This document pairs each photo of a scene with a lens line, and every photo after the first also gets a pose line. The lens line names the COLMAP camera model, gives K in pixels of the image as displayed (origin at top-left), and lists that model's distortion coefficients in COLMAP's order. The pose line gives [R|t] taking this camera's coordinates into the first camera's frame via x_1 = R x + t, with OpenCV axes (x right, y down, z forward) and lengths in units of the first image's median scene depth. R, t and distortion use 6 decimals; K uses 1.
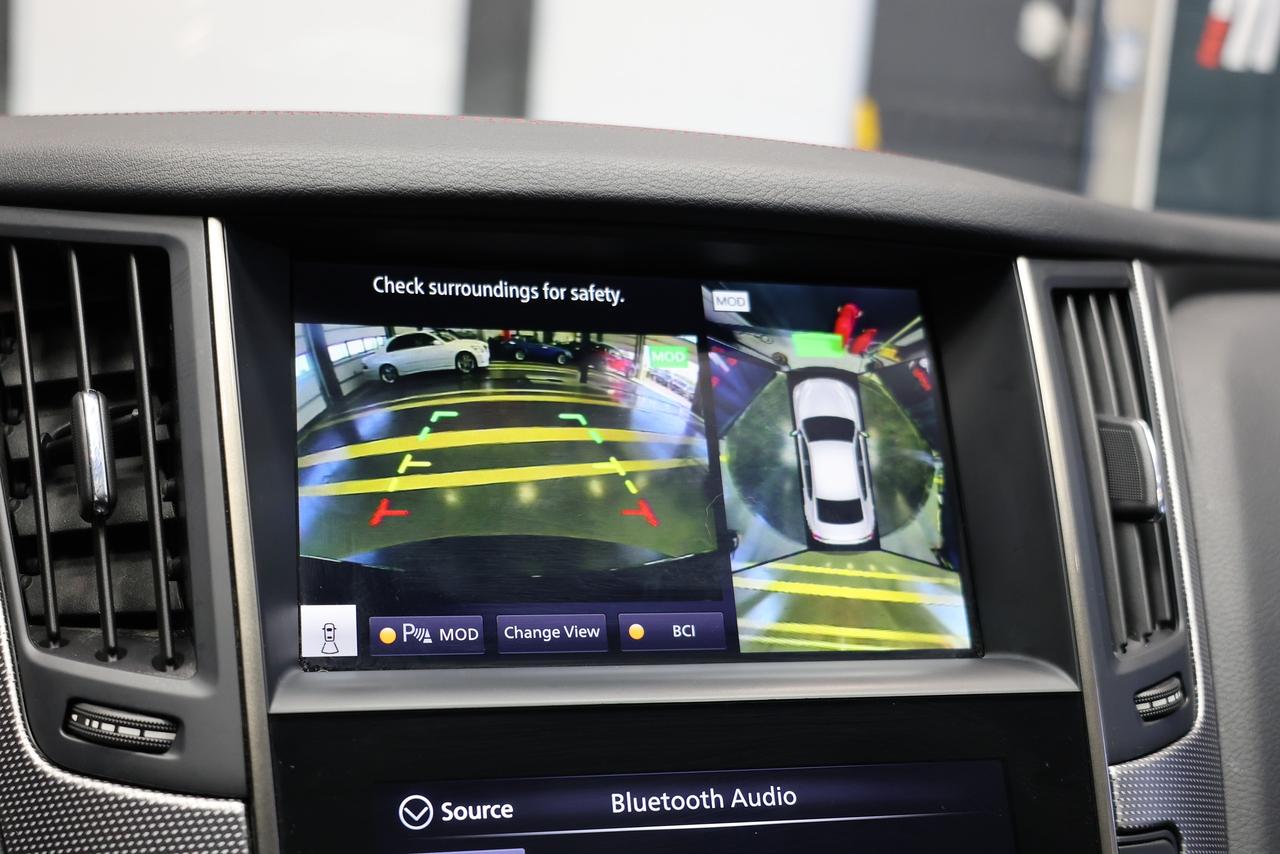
lens RADIAL K [[1798.6, 0, 640.0], [0, 1798.6, 427.0], [0, 0, 1]] dist [-0.001186, 0.152311]
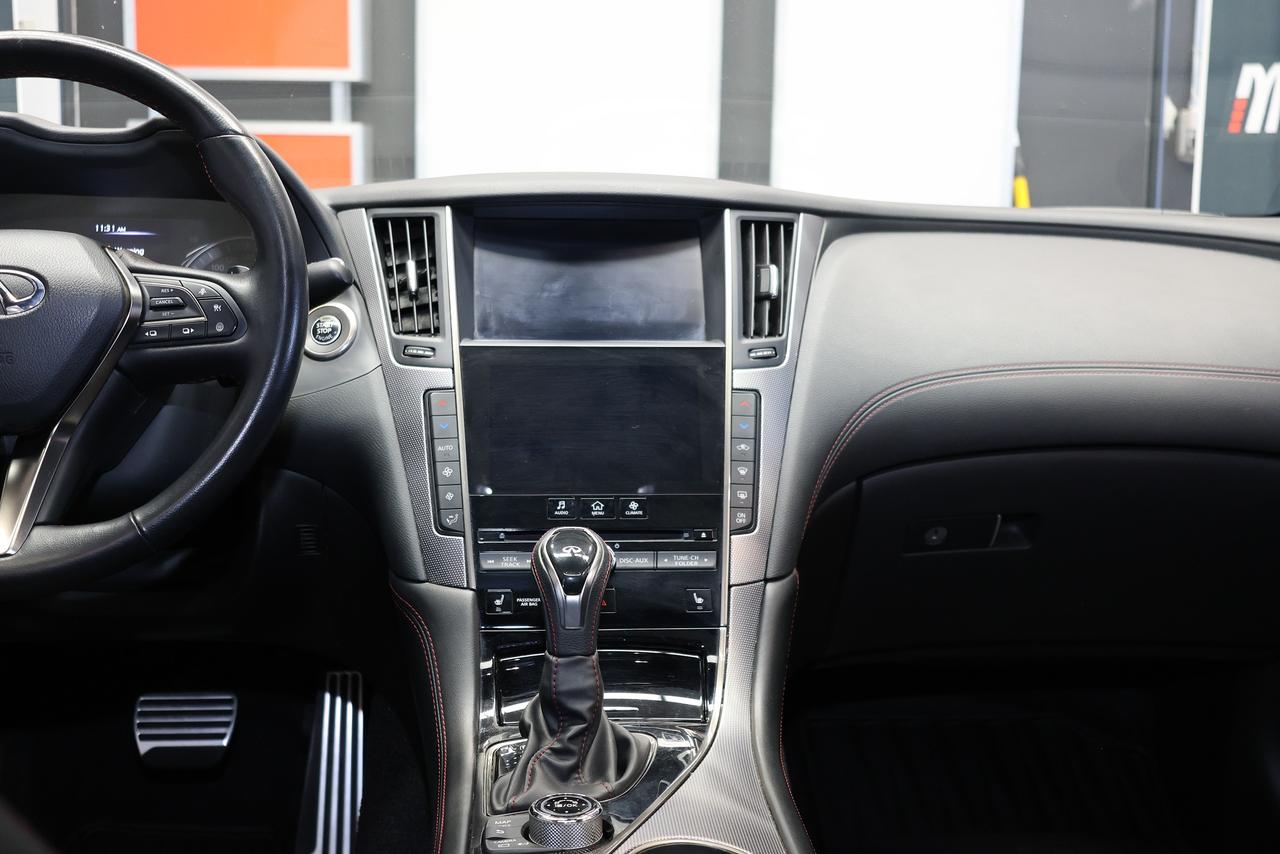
lens RADIAL K [[1563.6, 0, 635.7], [0, 1563.6, 407.5], [0, 0, 1]] dist [-0.018121, 0.056377]
pose [[0.978357, -0.031708, -0.204481, 0.647814], [0.021464, 0.998410, -0.052122, 0.393133], [0.205808, 0.046605, 0.977482, -1.630081]]
